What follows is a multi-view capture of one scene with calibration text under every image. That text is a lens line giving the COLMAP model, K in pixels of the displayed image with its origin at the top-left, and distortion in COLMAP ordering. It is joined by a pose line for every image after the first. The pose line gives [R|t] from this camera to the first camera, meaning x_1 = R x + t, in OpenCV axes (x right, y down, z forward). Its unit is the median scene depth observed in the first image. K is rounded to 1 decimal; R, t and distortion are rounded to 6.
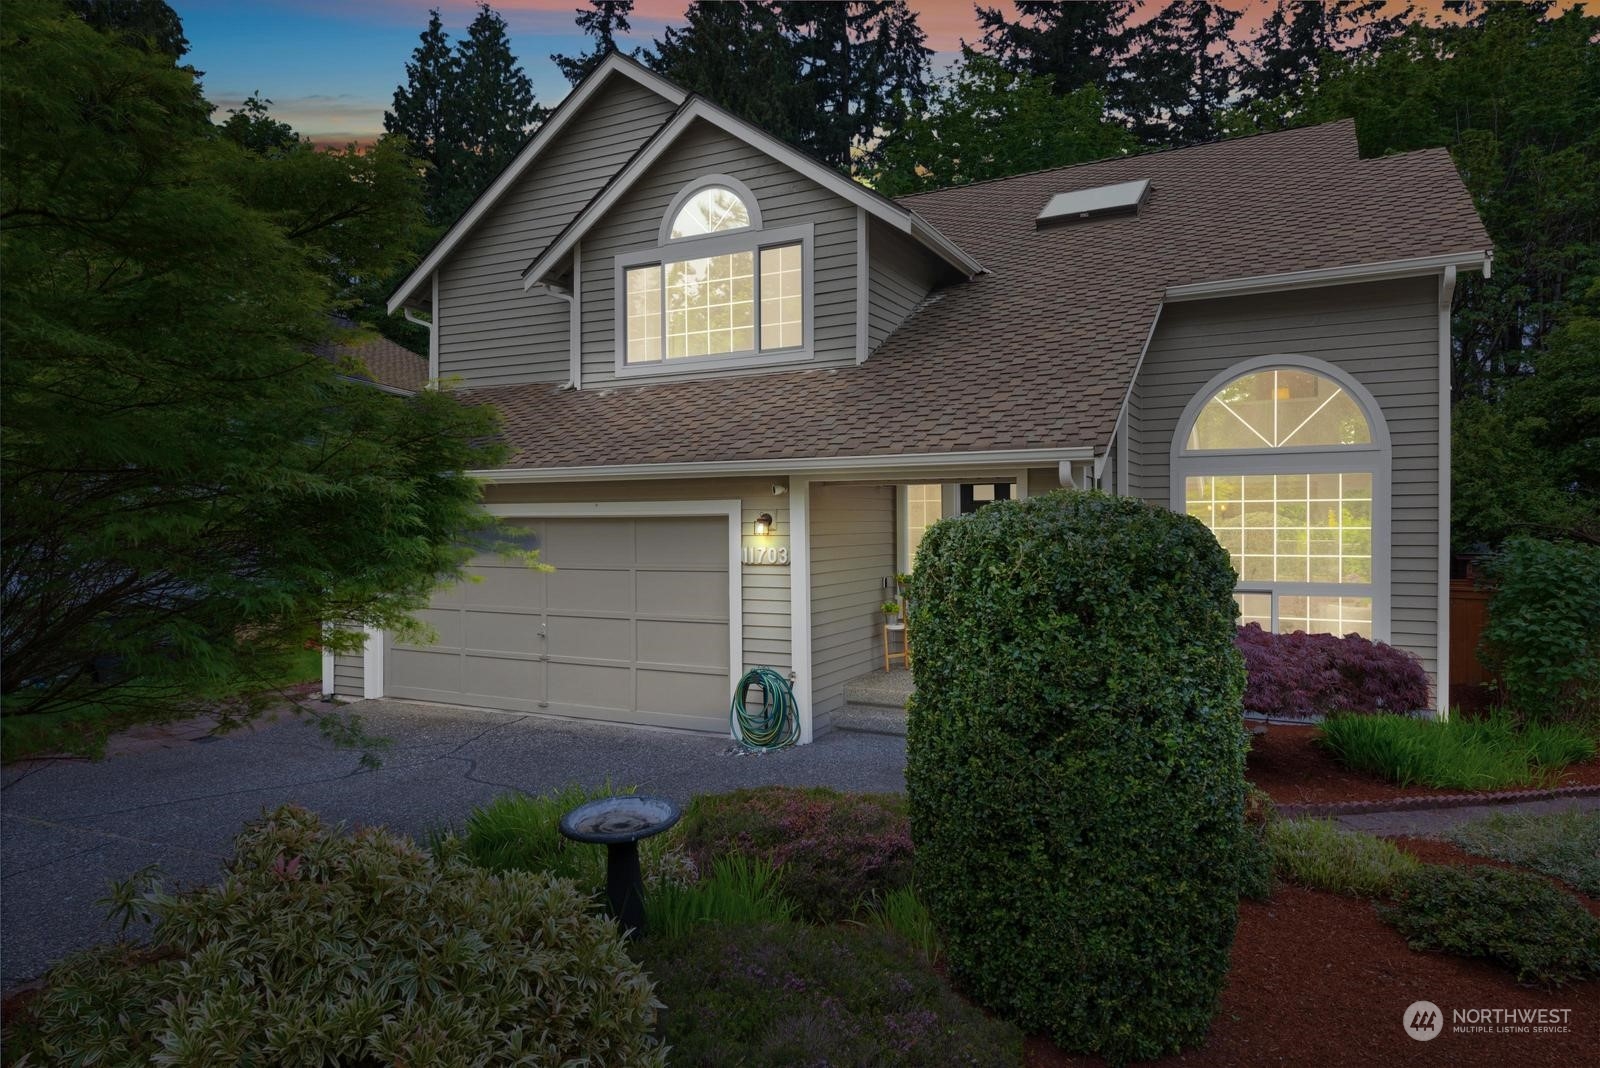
lens RADIAL K [[1030.4, 0, 802.7], [0, 1030.4, 533.7], [0, 0, 1]] dist [0.003601, -0.000118]
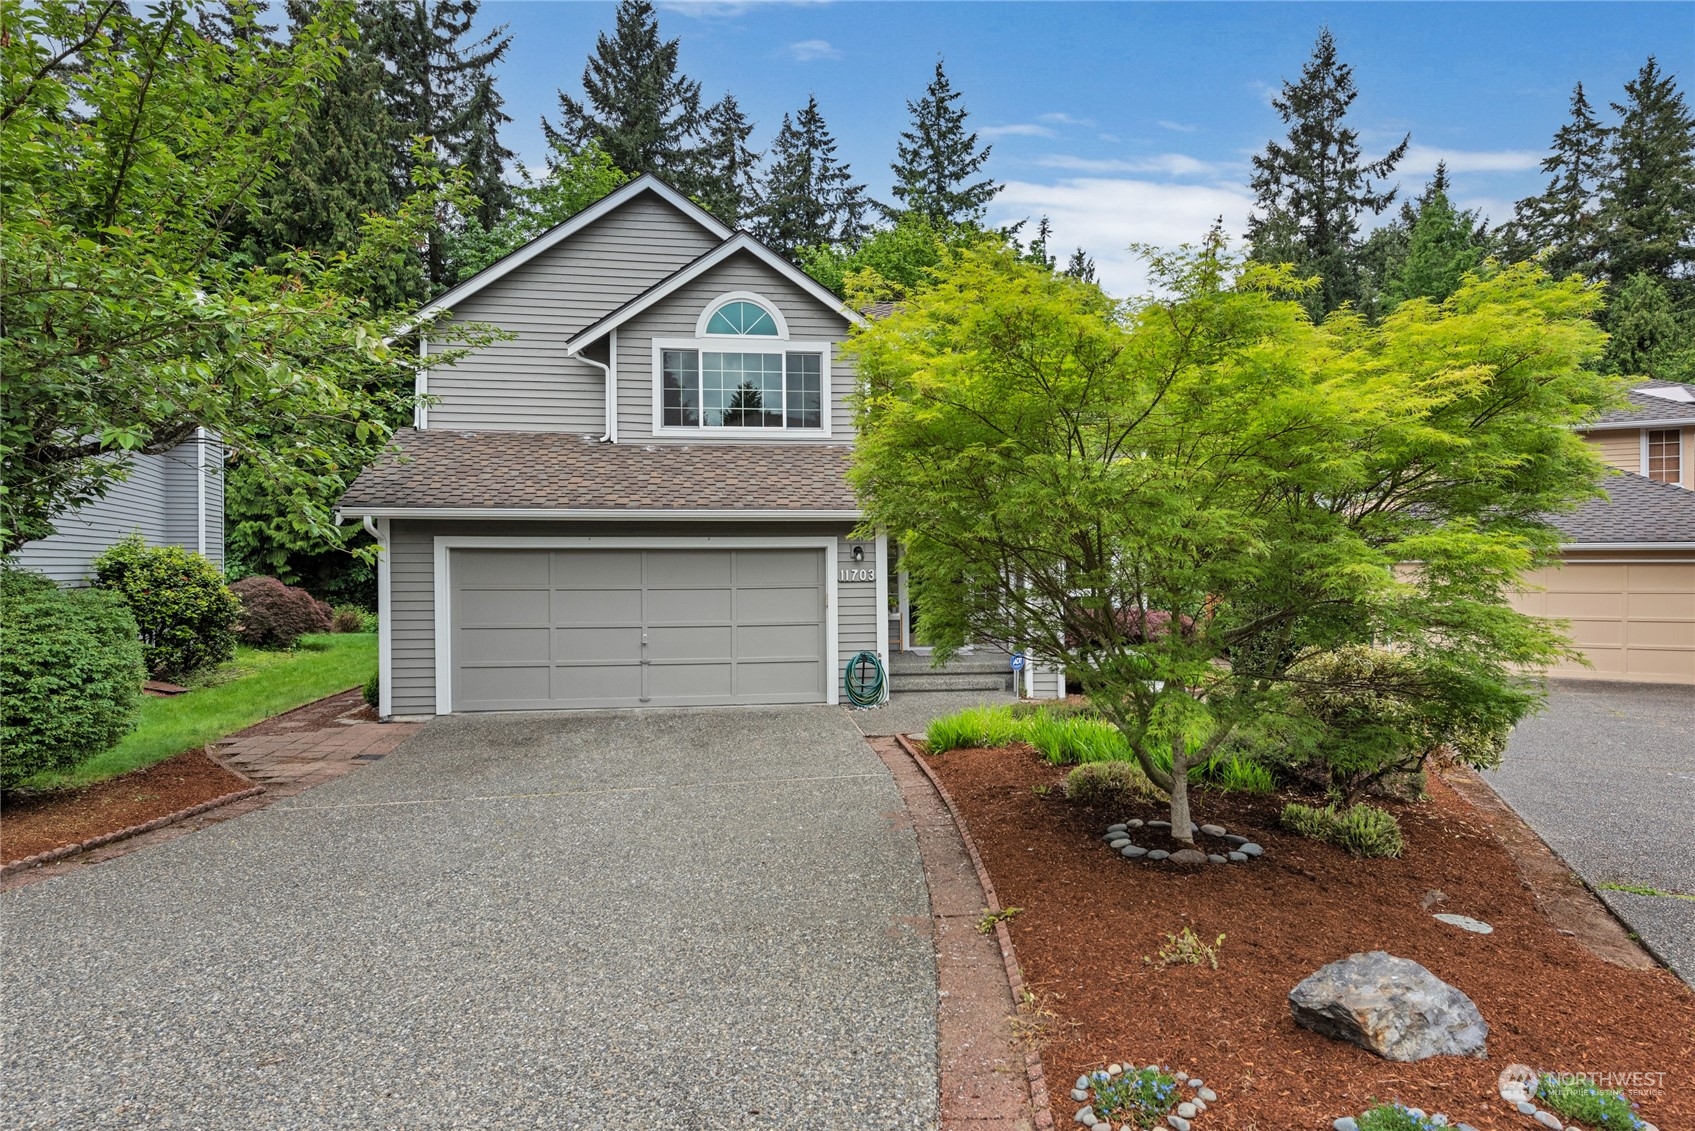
lens RADIAL K [[988.2, 0, 848.4], [0, 988.2, 567.6], [0, 0, 1]] dist [0.001782, 0.000012]
pose [[0.795662, -0.001600, 0.605739, -0.701678], [0.005340, 0.999976, -0.004373, 0.012571], [-0.605718, 0.006714, 0.795651, -0.083397]]
